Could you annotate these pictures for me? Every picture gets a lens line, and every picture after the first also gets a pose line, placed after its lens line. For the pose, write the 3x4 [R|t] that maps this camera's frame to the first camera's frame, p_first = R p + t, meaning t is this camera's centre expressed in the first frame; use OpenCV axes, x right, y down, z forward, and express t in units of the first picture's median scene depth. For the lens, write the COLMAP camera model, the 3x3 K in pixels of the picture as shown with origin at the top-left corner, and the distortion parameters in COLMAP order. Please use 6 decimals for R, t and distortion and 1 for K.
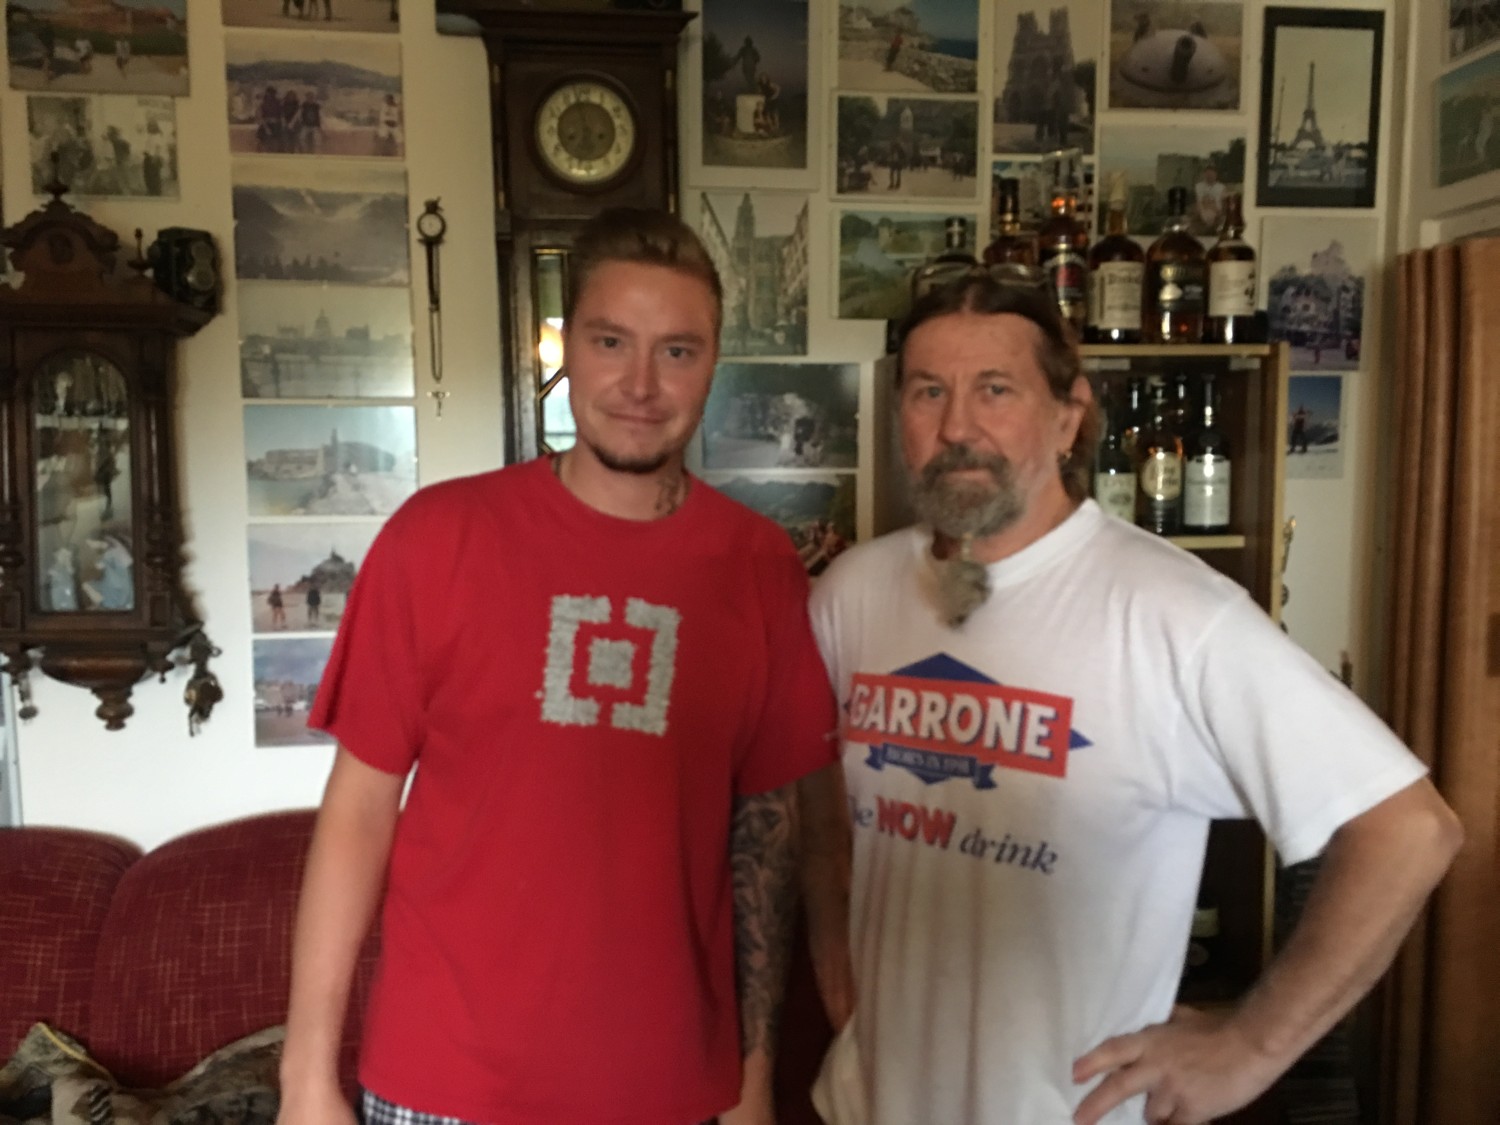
lens RADIAL K [[1268.3, 0, 754.1], [0, 1268.3, 565.6], [0, 0, 1]] dist [0.077480, -0.088053]
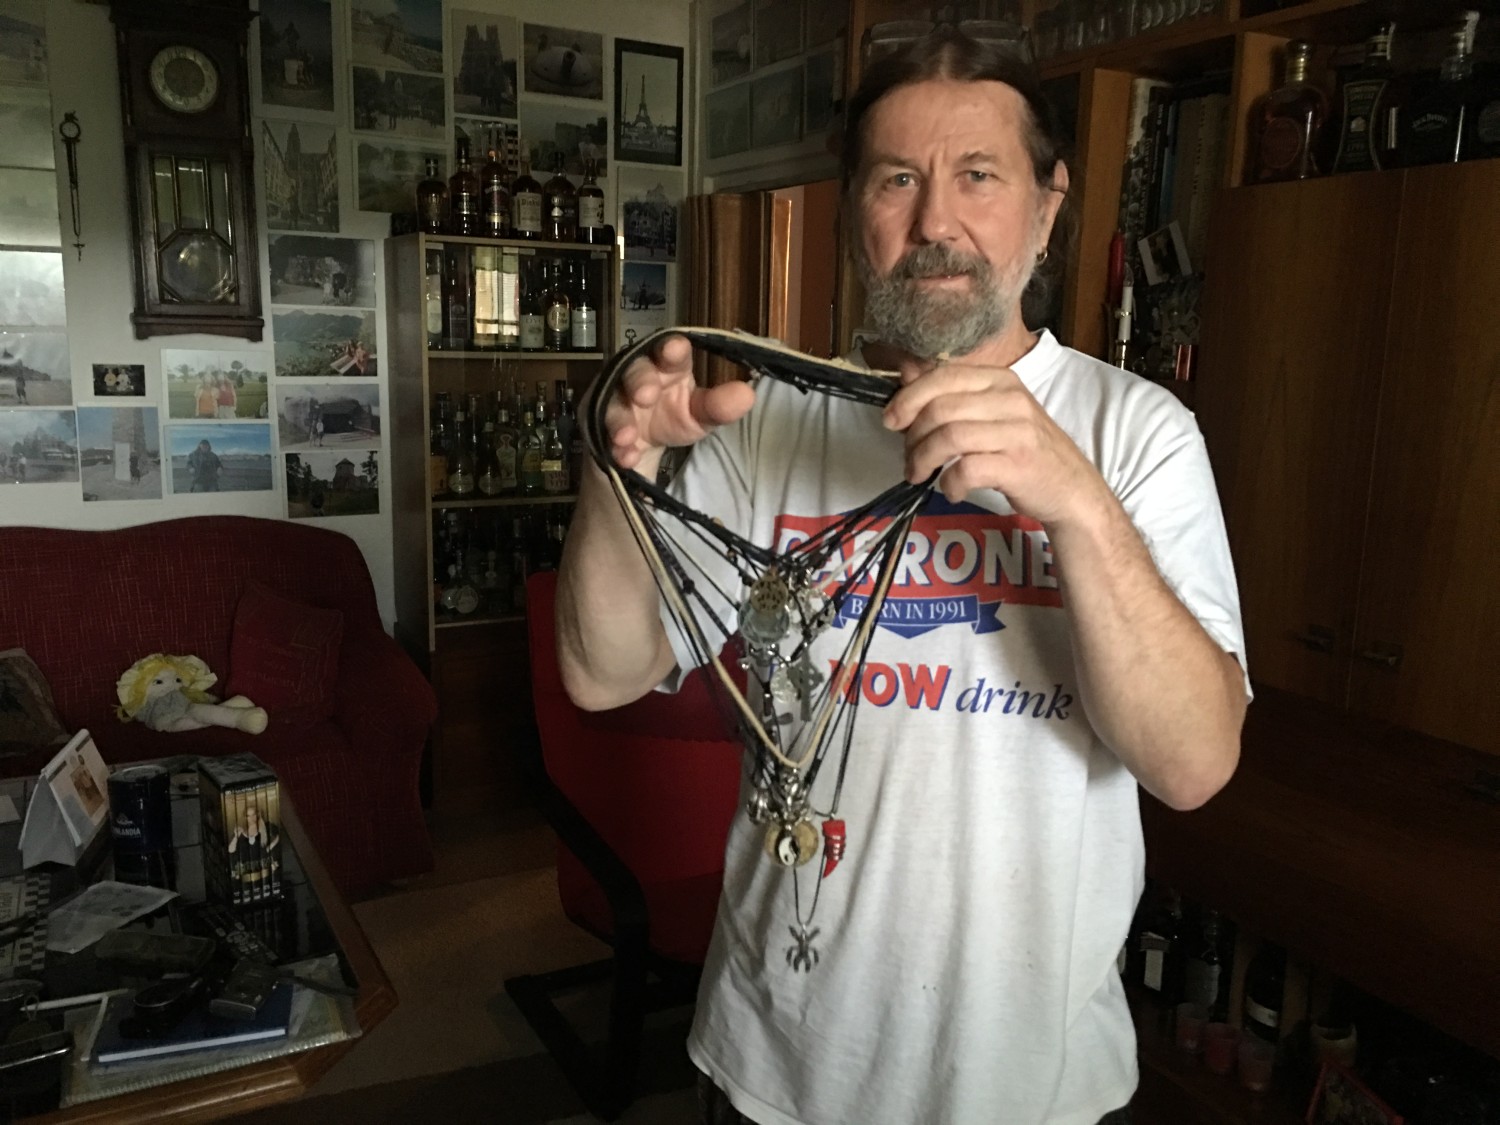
lens RADIAL K [[1268.3, 0, 758.5], [0, 1268.3, 562.8], [0, 0, 1]] dist [0.077480, -0.088053]
pose [[0.925931, -0.041884, 0.375362, -0.090932], [0.004874, 0.995074, 0.099012, 0.086488], [-0.377660, -0.089849, 0.921575, -0.695728]]
